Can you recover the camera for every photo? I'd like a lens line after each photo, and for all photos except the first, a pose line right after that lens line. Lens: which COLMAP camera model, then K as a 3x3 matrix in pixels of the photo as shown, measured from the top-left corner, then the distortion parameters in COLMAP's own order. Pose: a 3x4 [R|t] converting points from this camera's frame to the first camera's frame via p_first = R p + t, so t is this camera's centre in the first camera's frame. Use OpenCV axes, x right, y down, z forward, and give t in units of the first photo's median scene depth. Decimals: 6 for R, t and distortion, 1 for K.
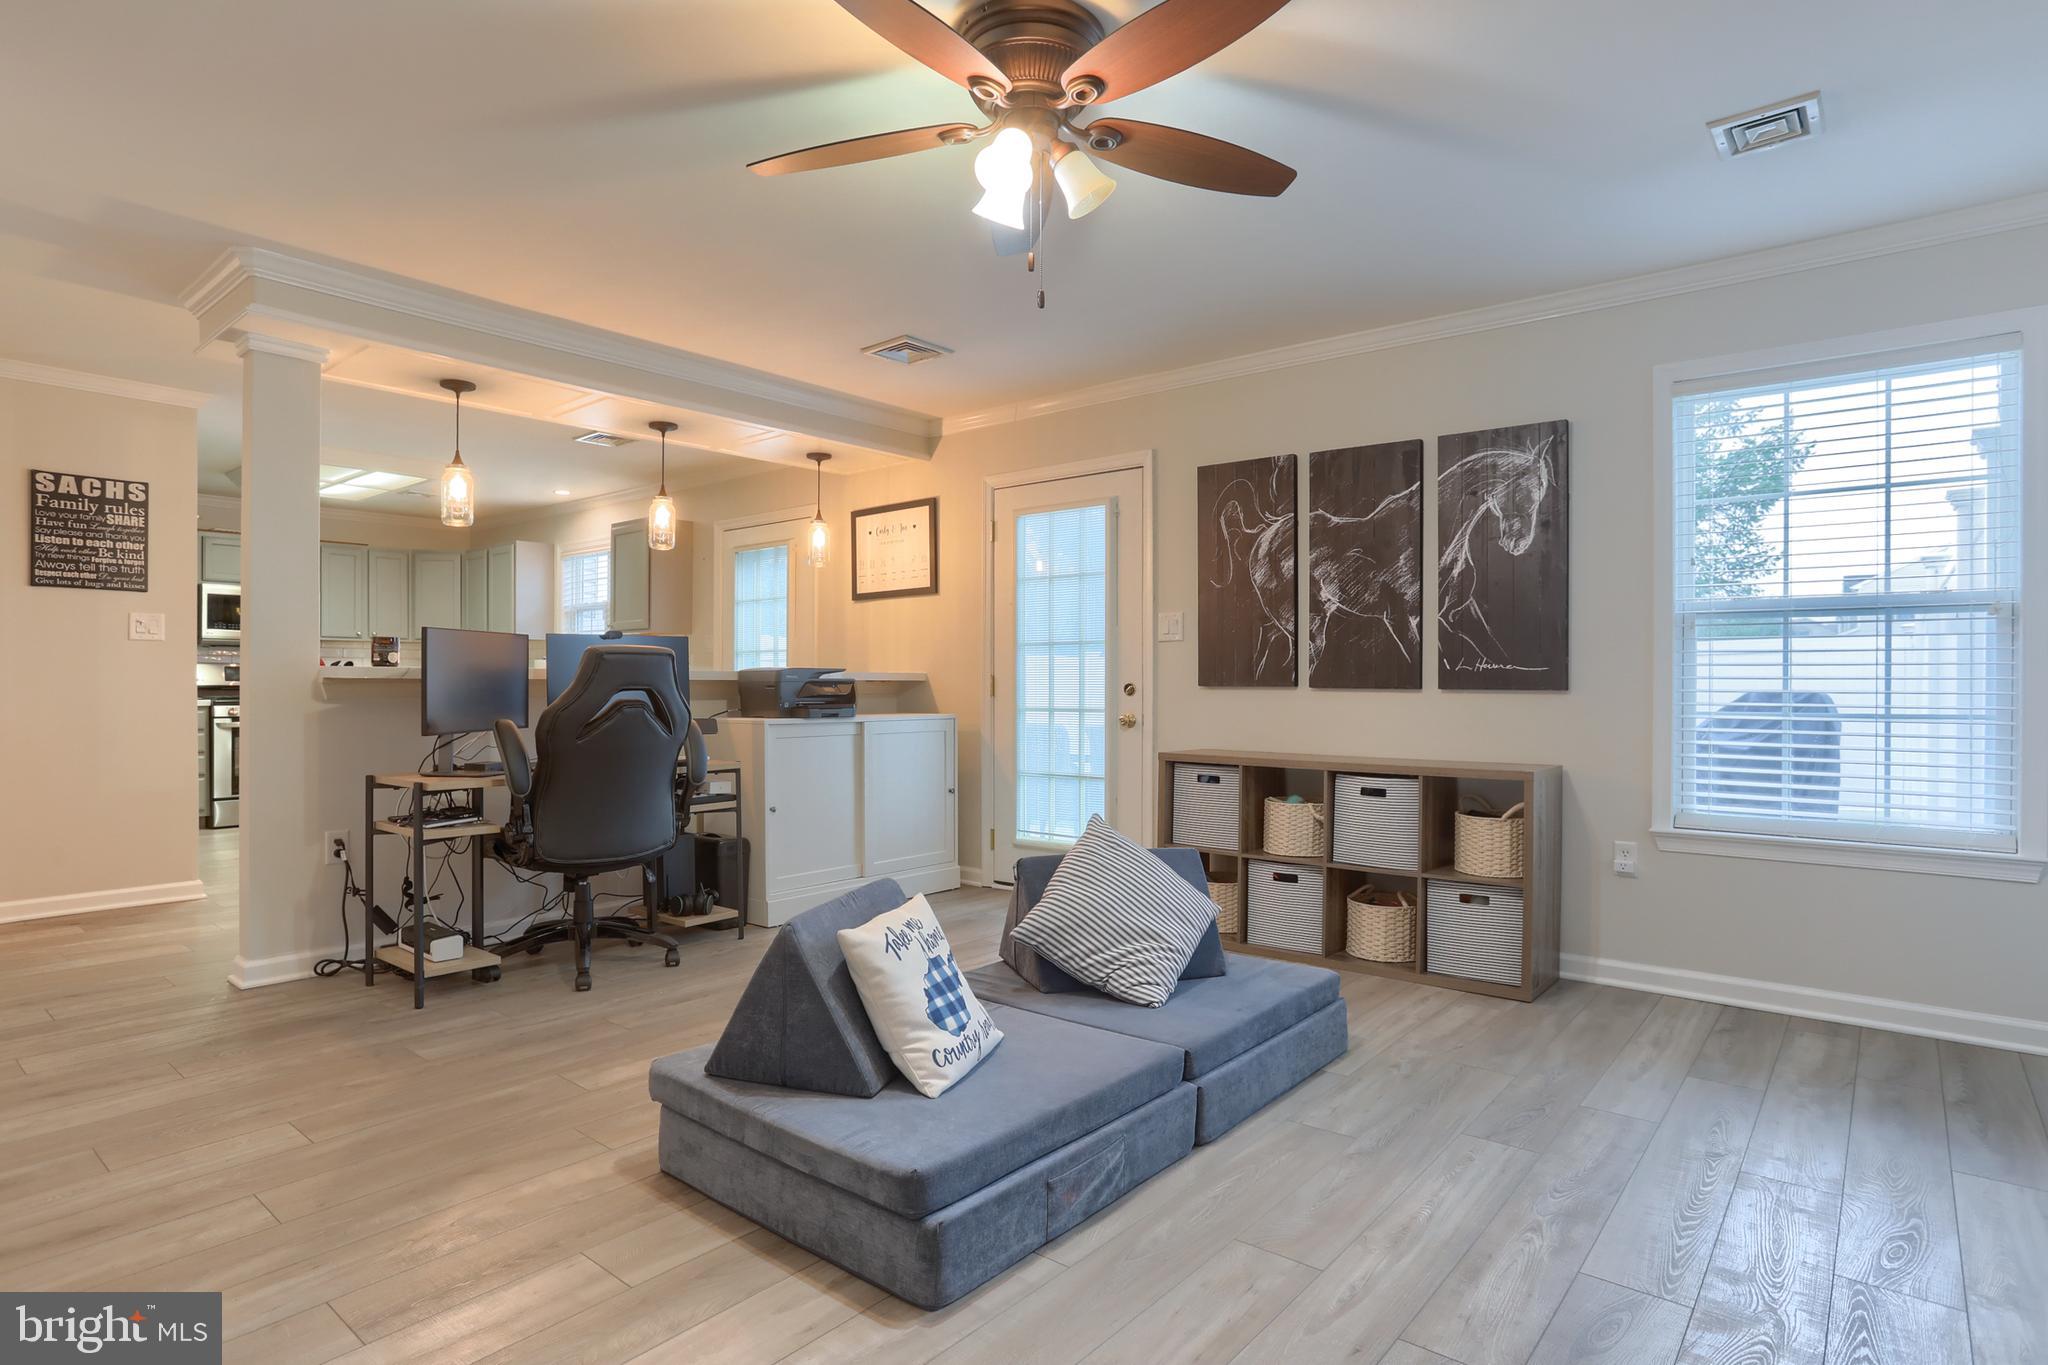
lens RADIAL K [[1070.8, 0, 1021.7], [0, 1070.8, 669.5], [0, 0, 1]] dist [-0.033268, 0.006909]
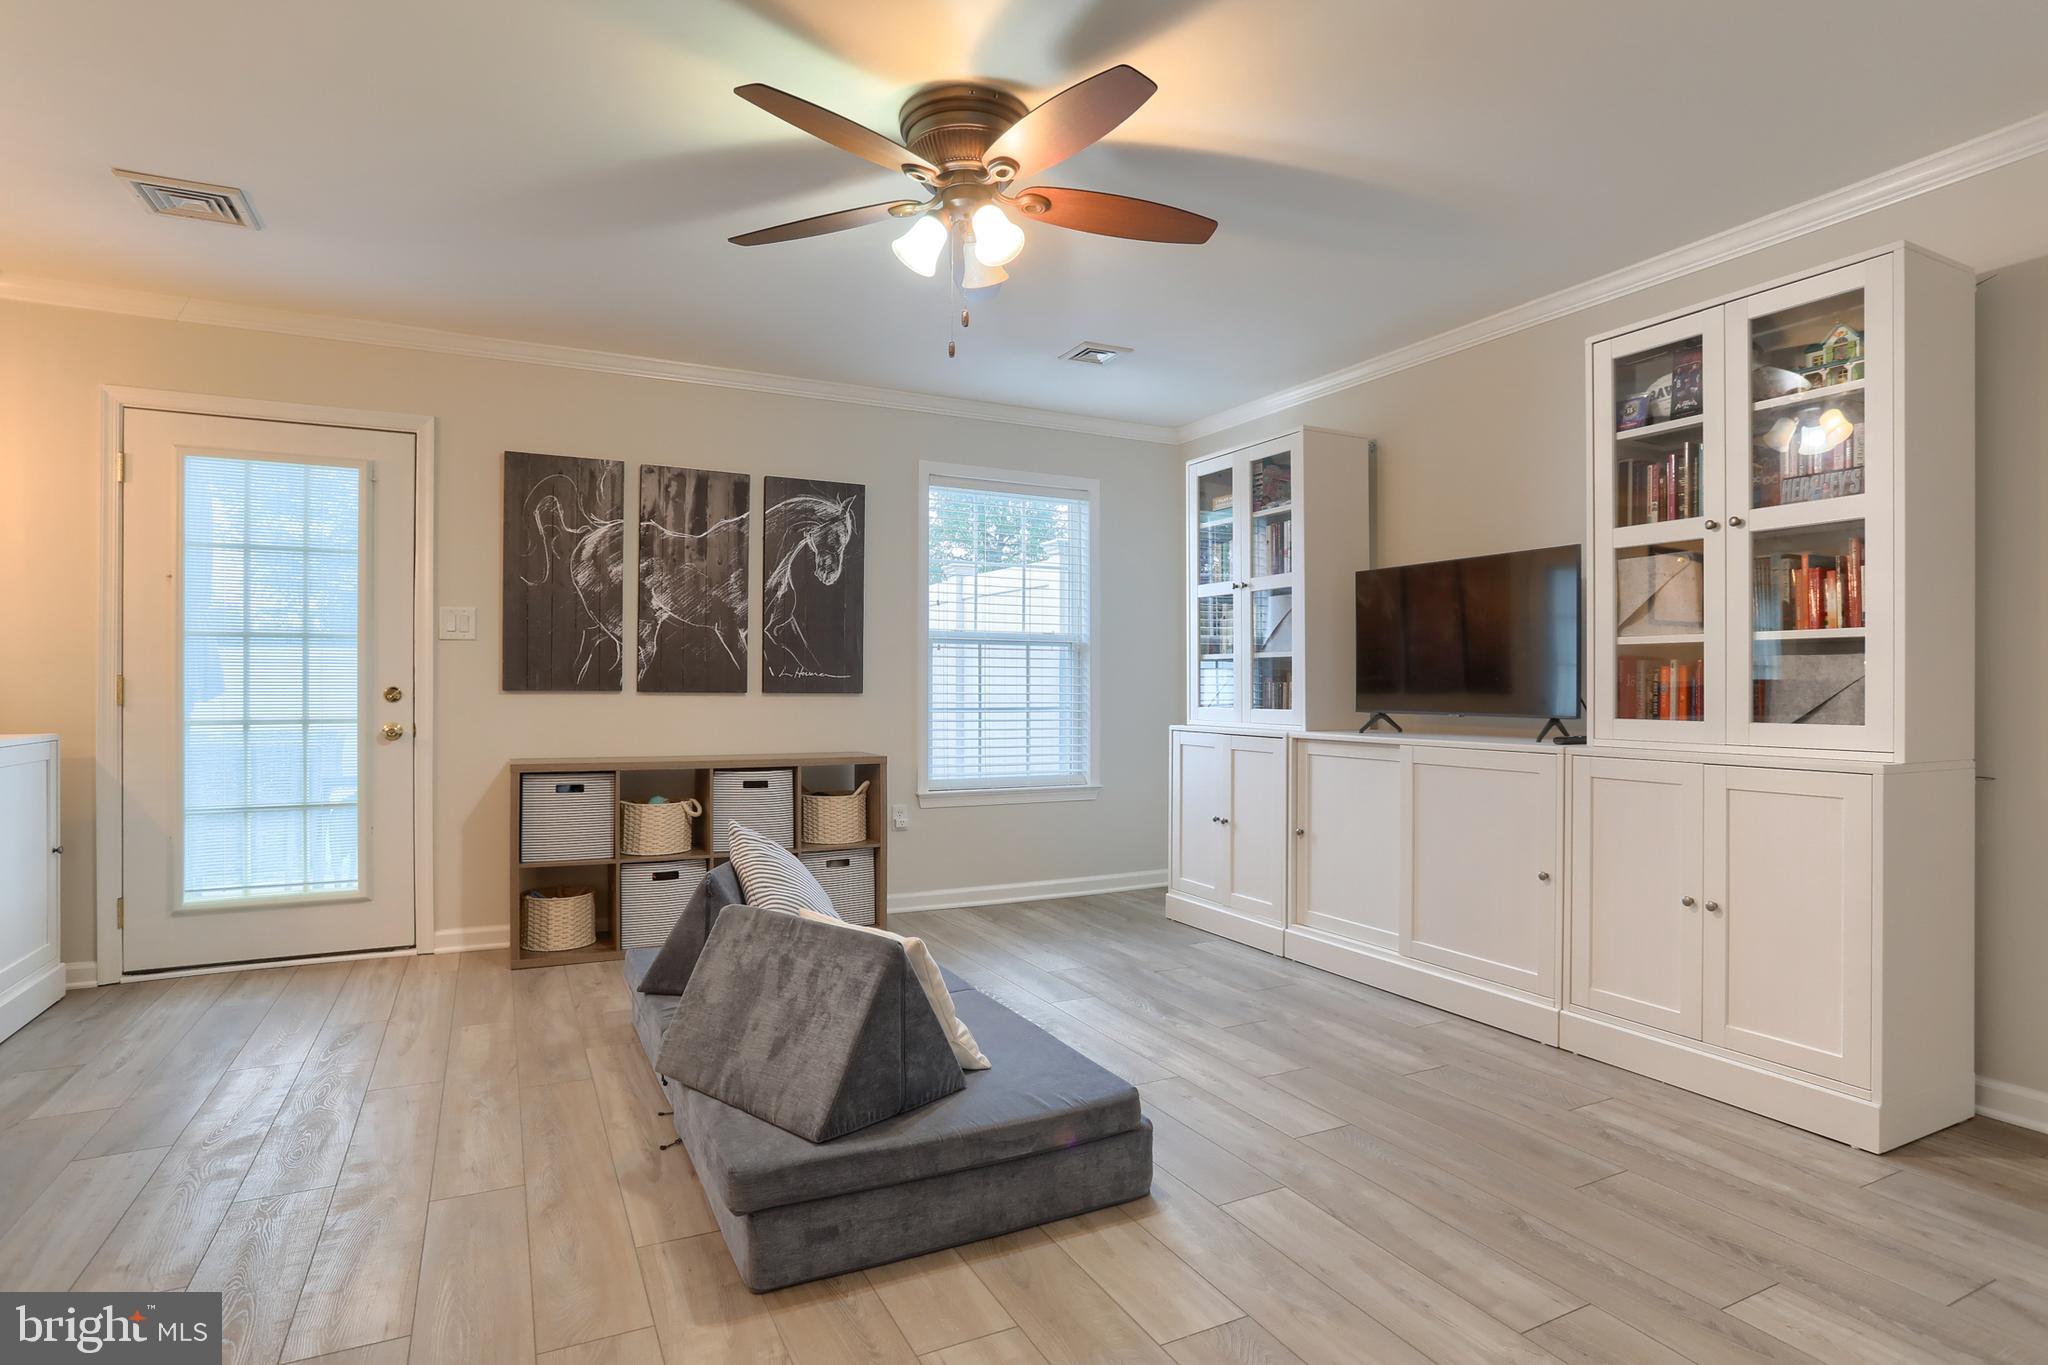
lens RADIAL K [[1070.8, 0, 1003.3], [0, 1070.8, 679.2], [0, 0, 1]] dist [-0.033268, 0.006909]
pose [[0.414946, 0.003735, 0.909839, -0.550992], [-0.014955, 0.999884, 0.002716, -0.003578], [-0.909723, -0.014733, 0.414954, 0.270242]]
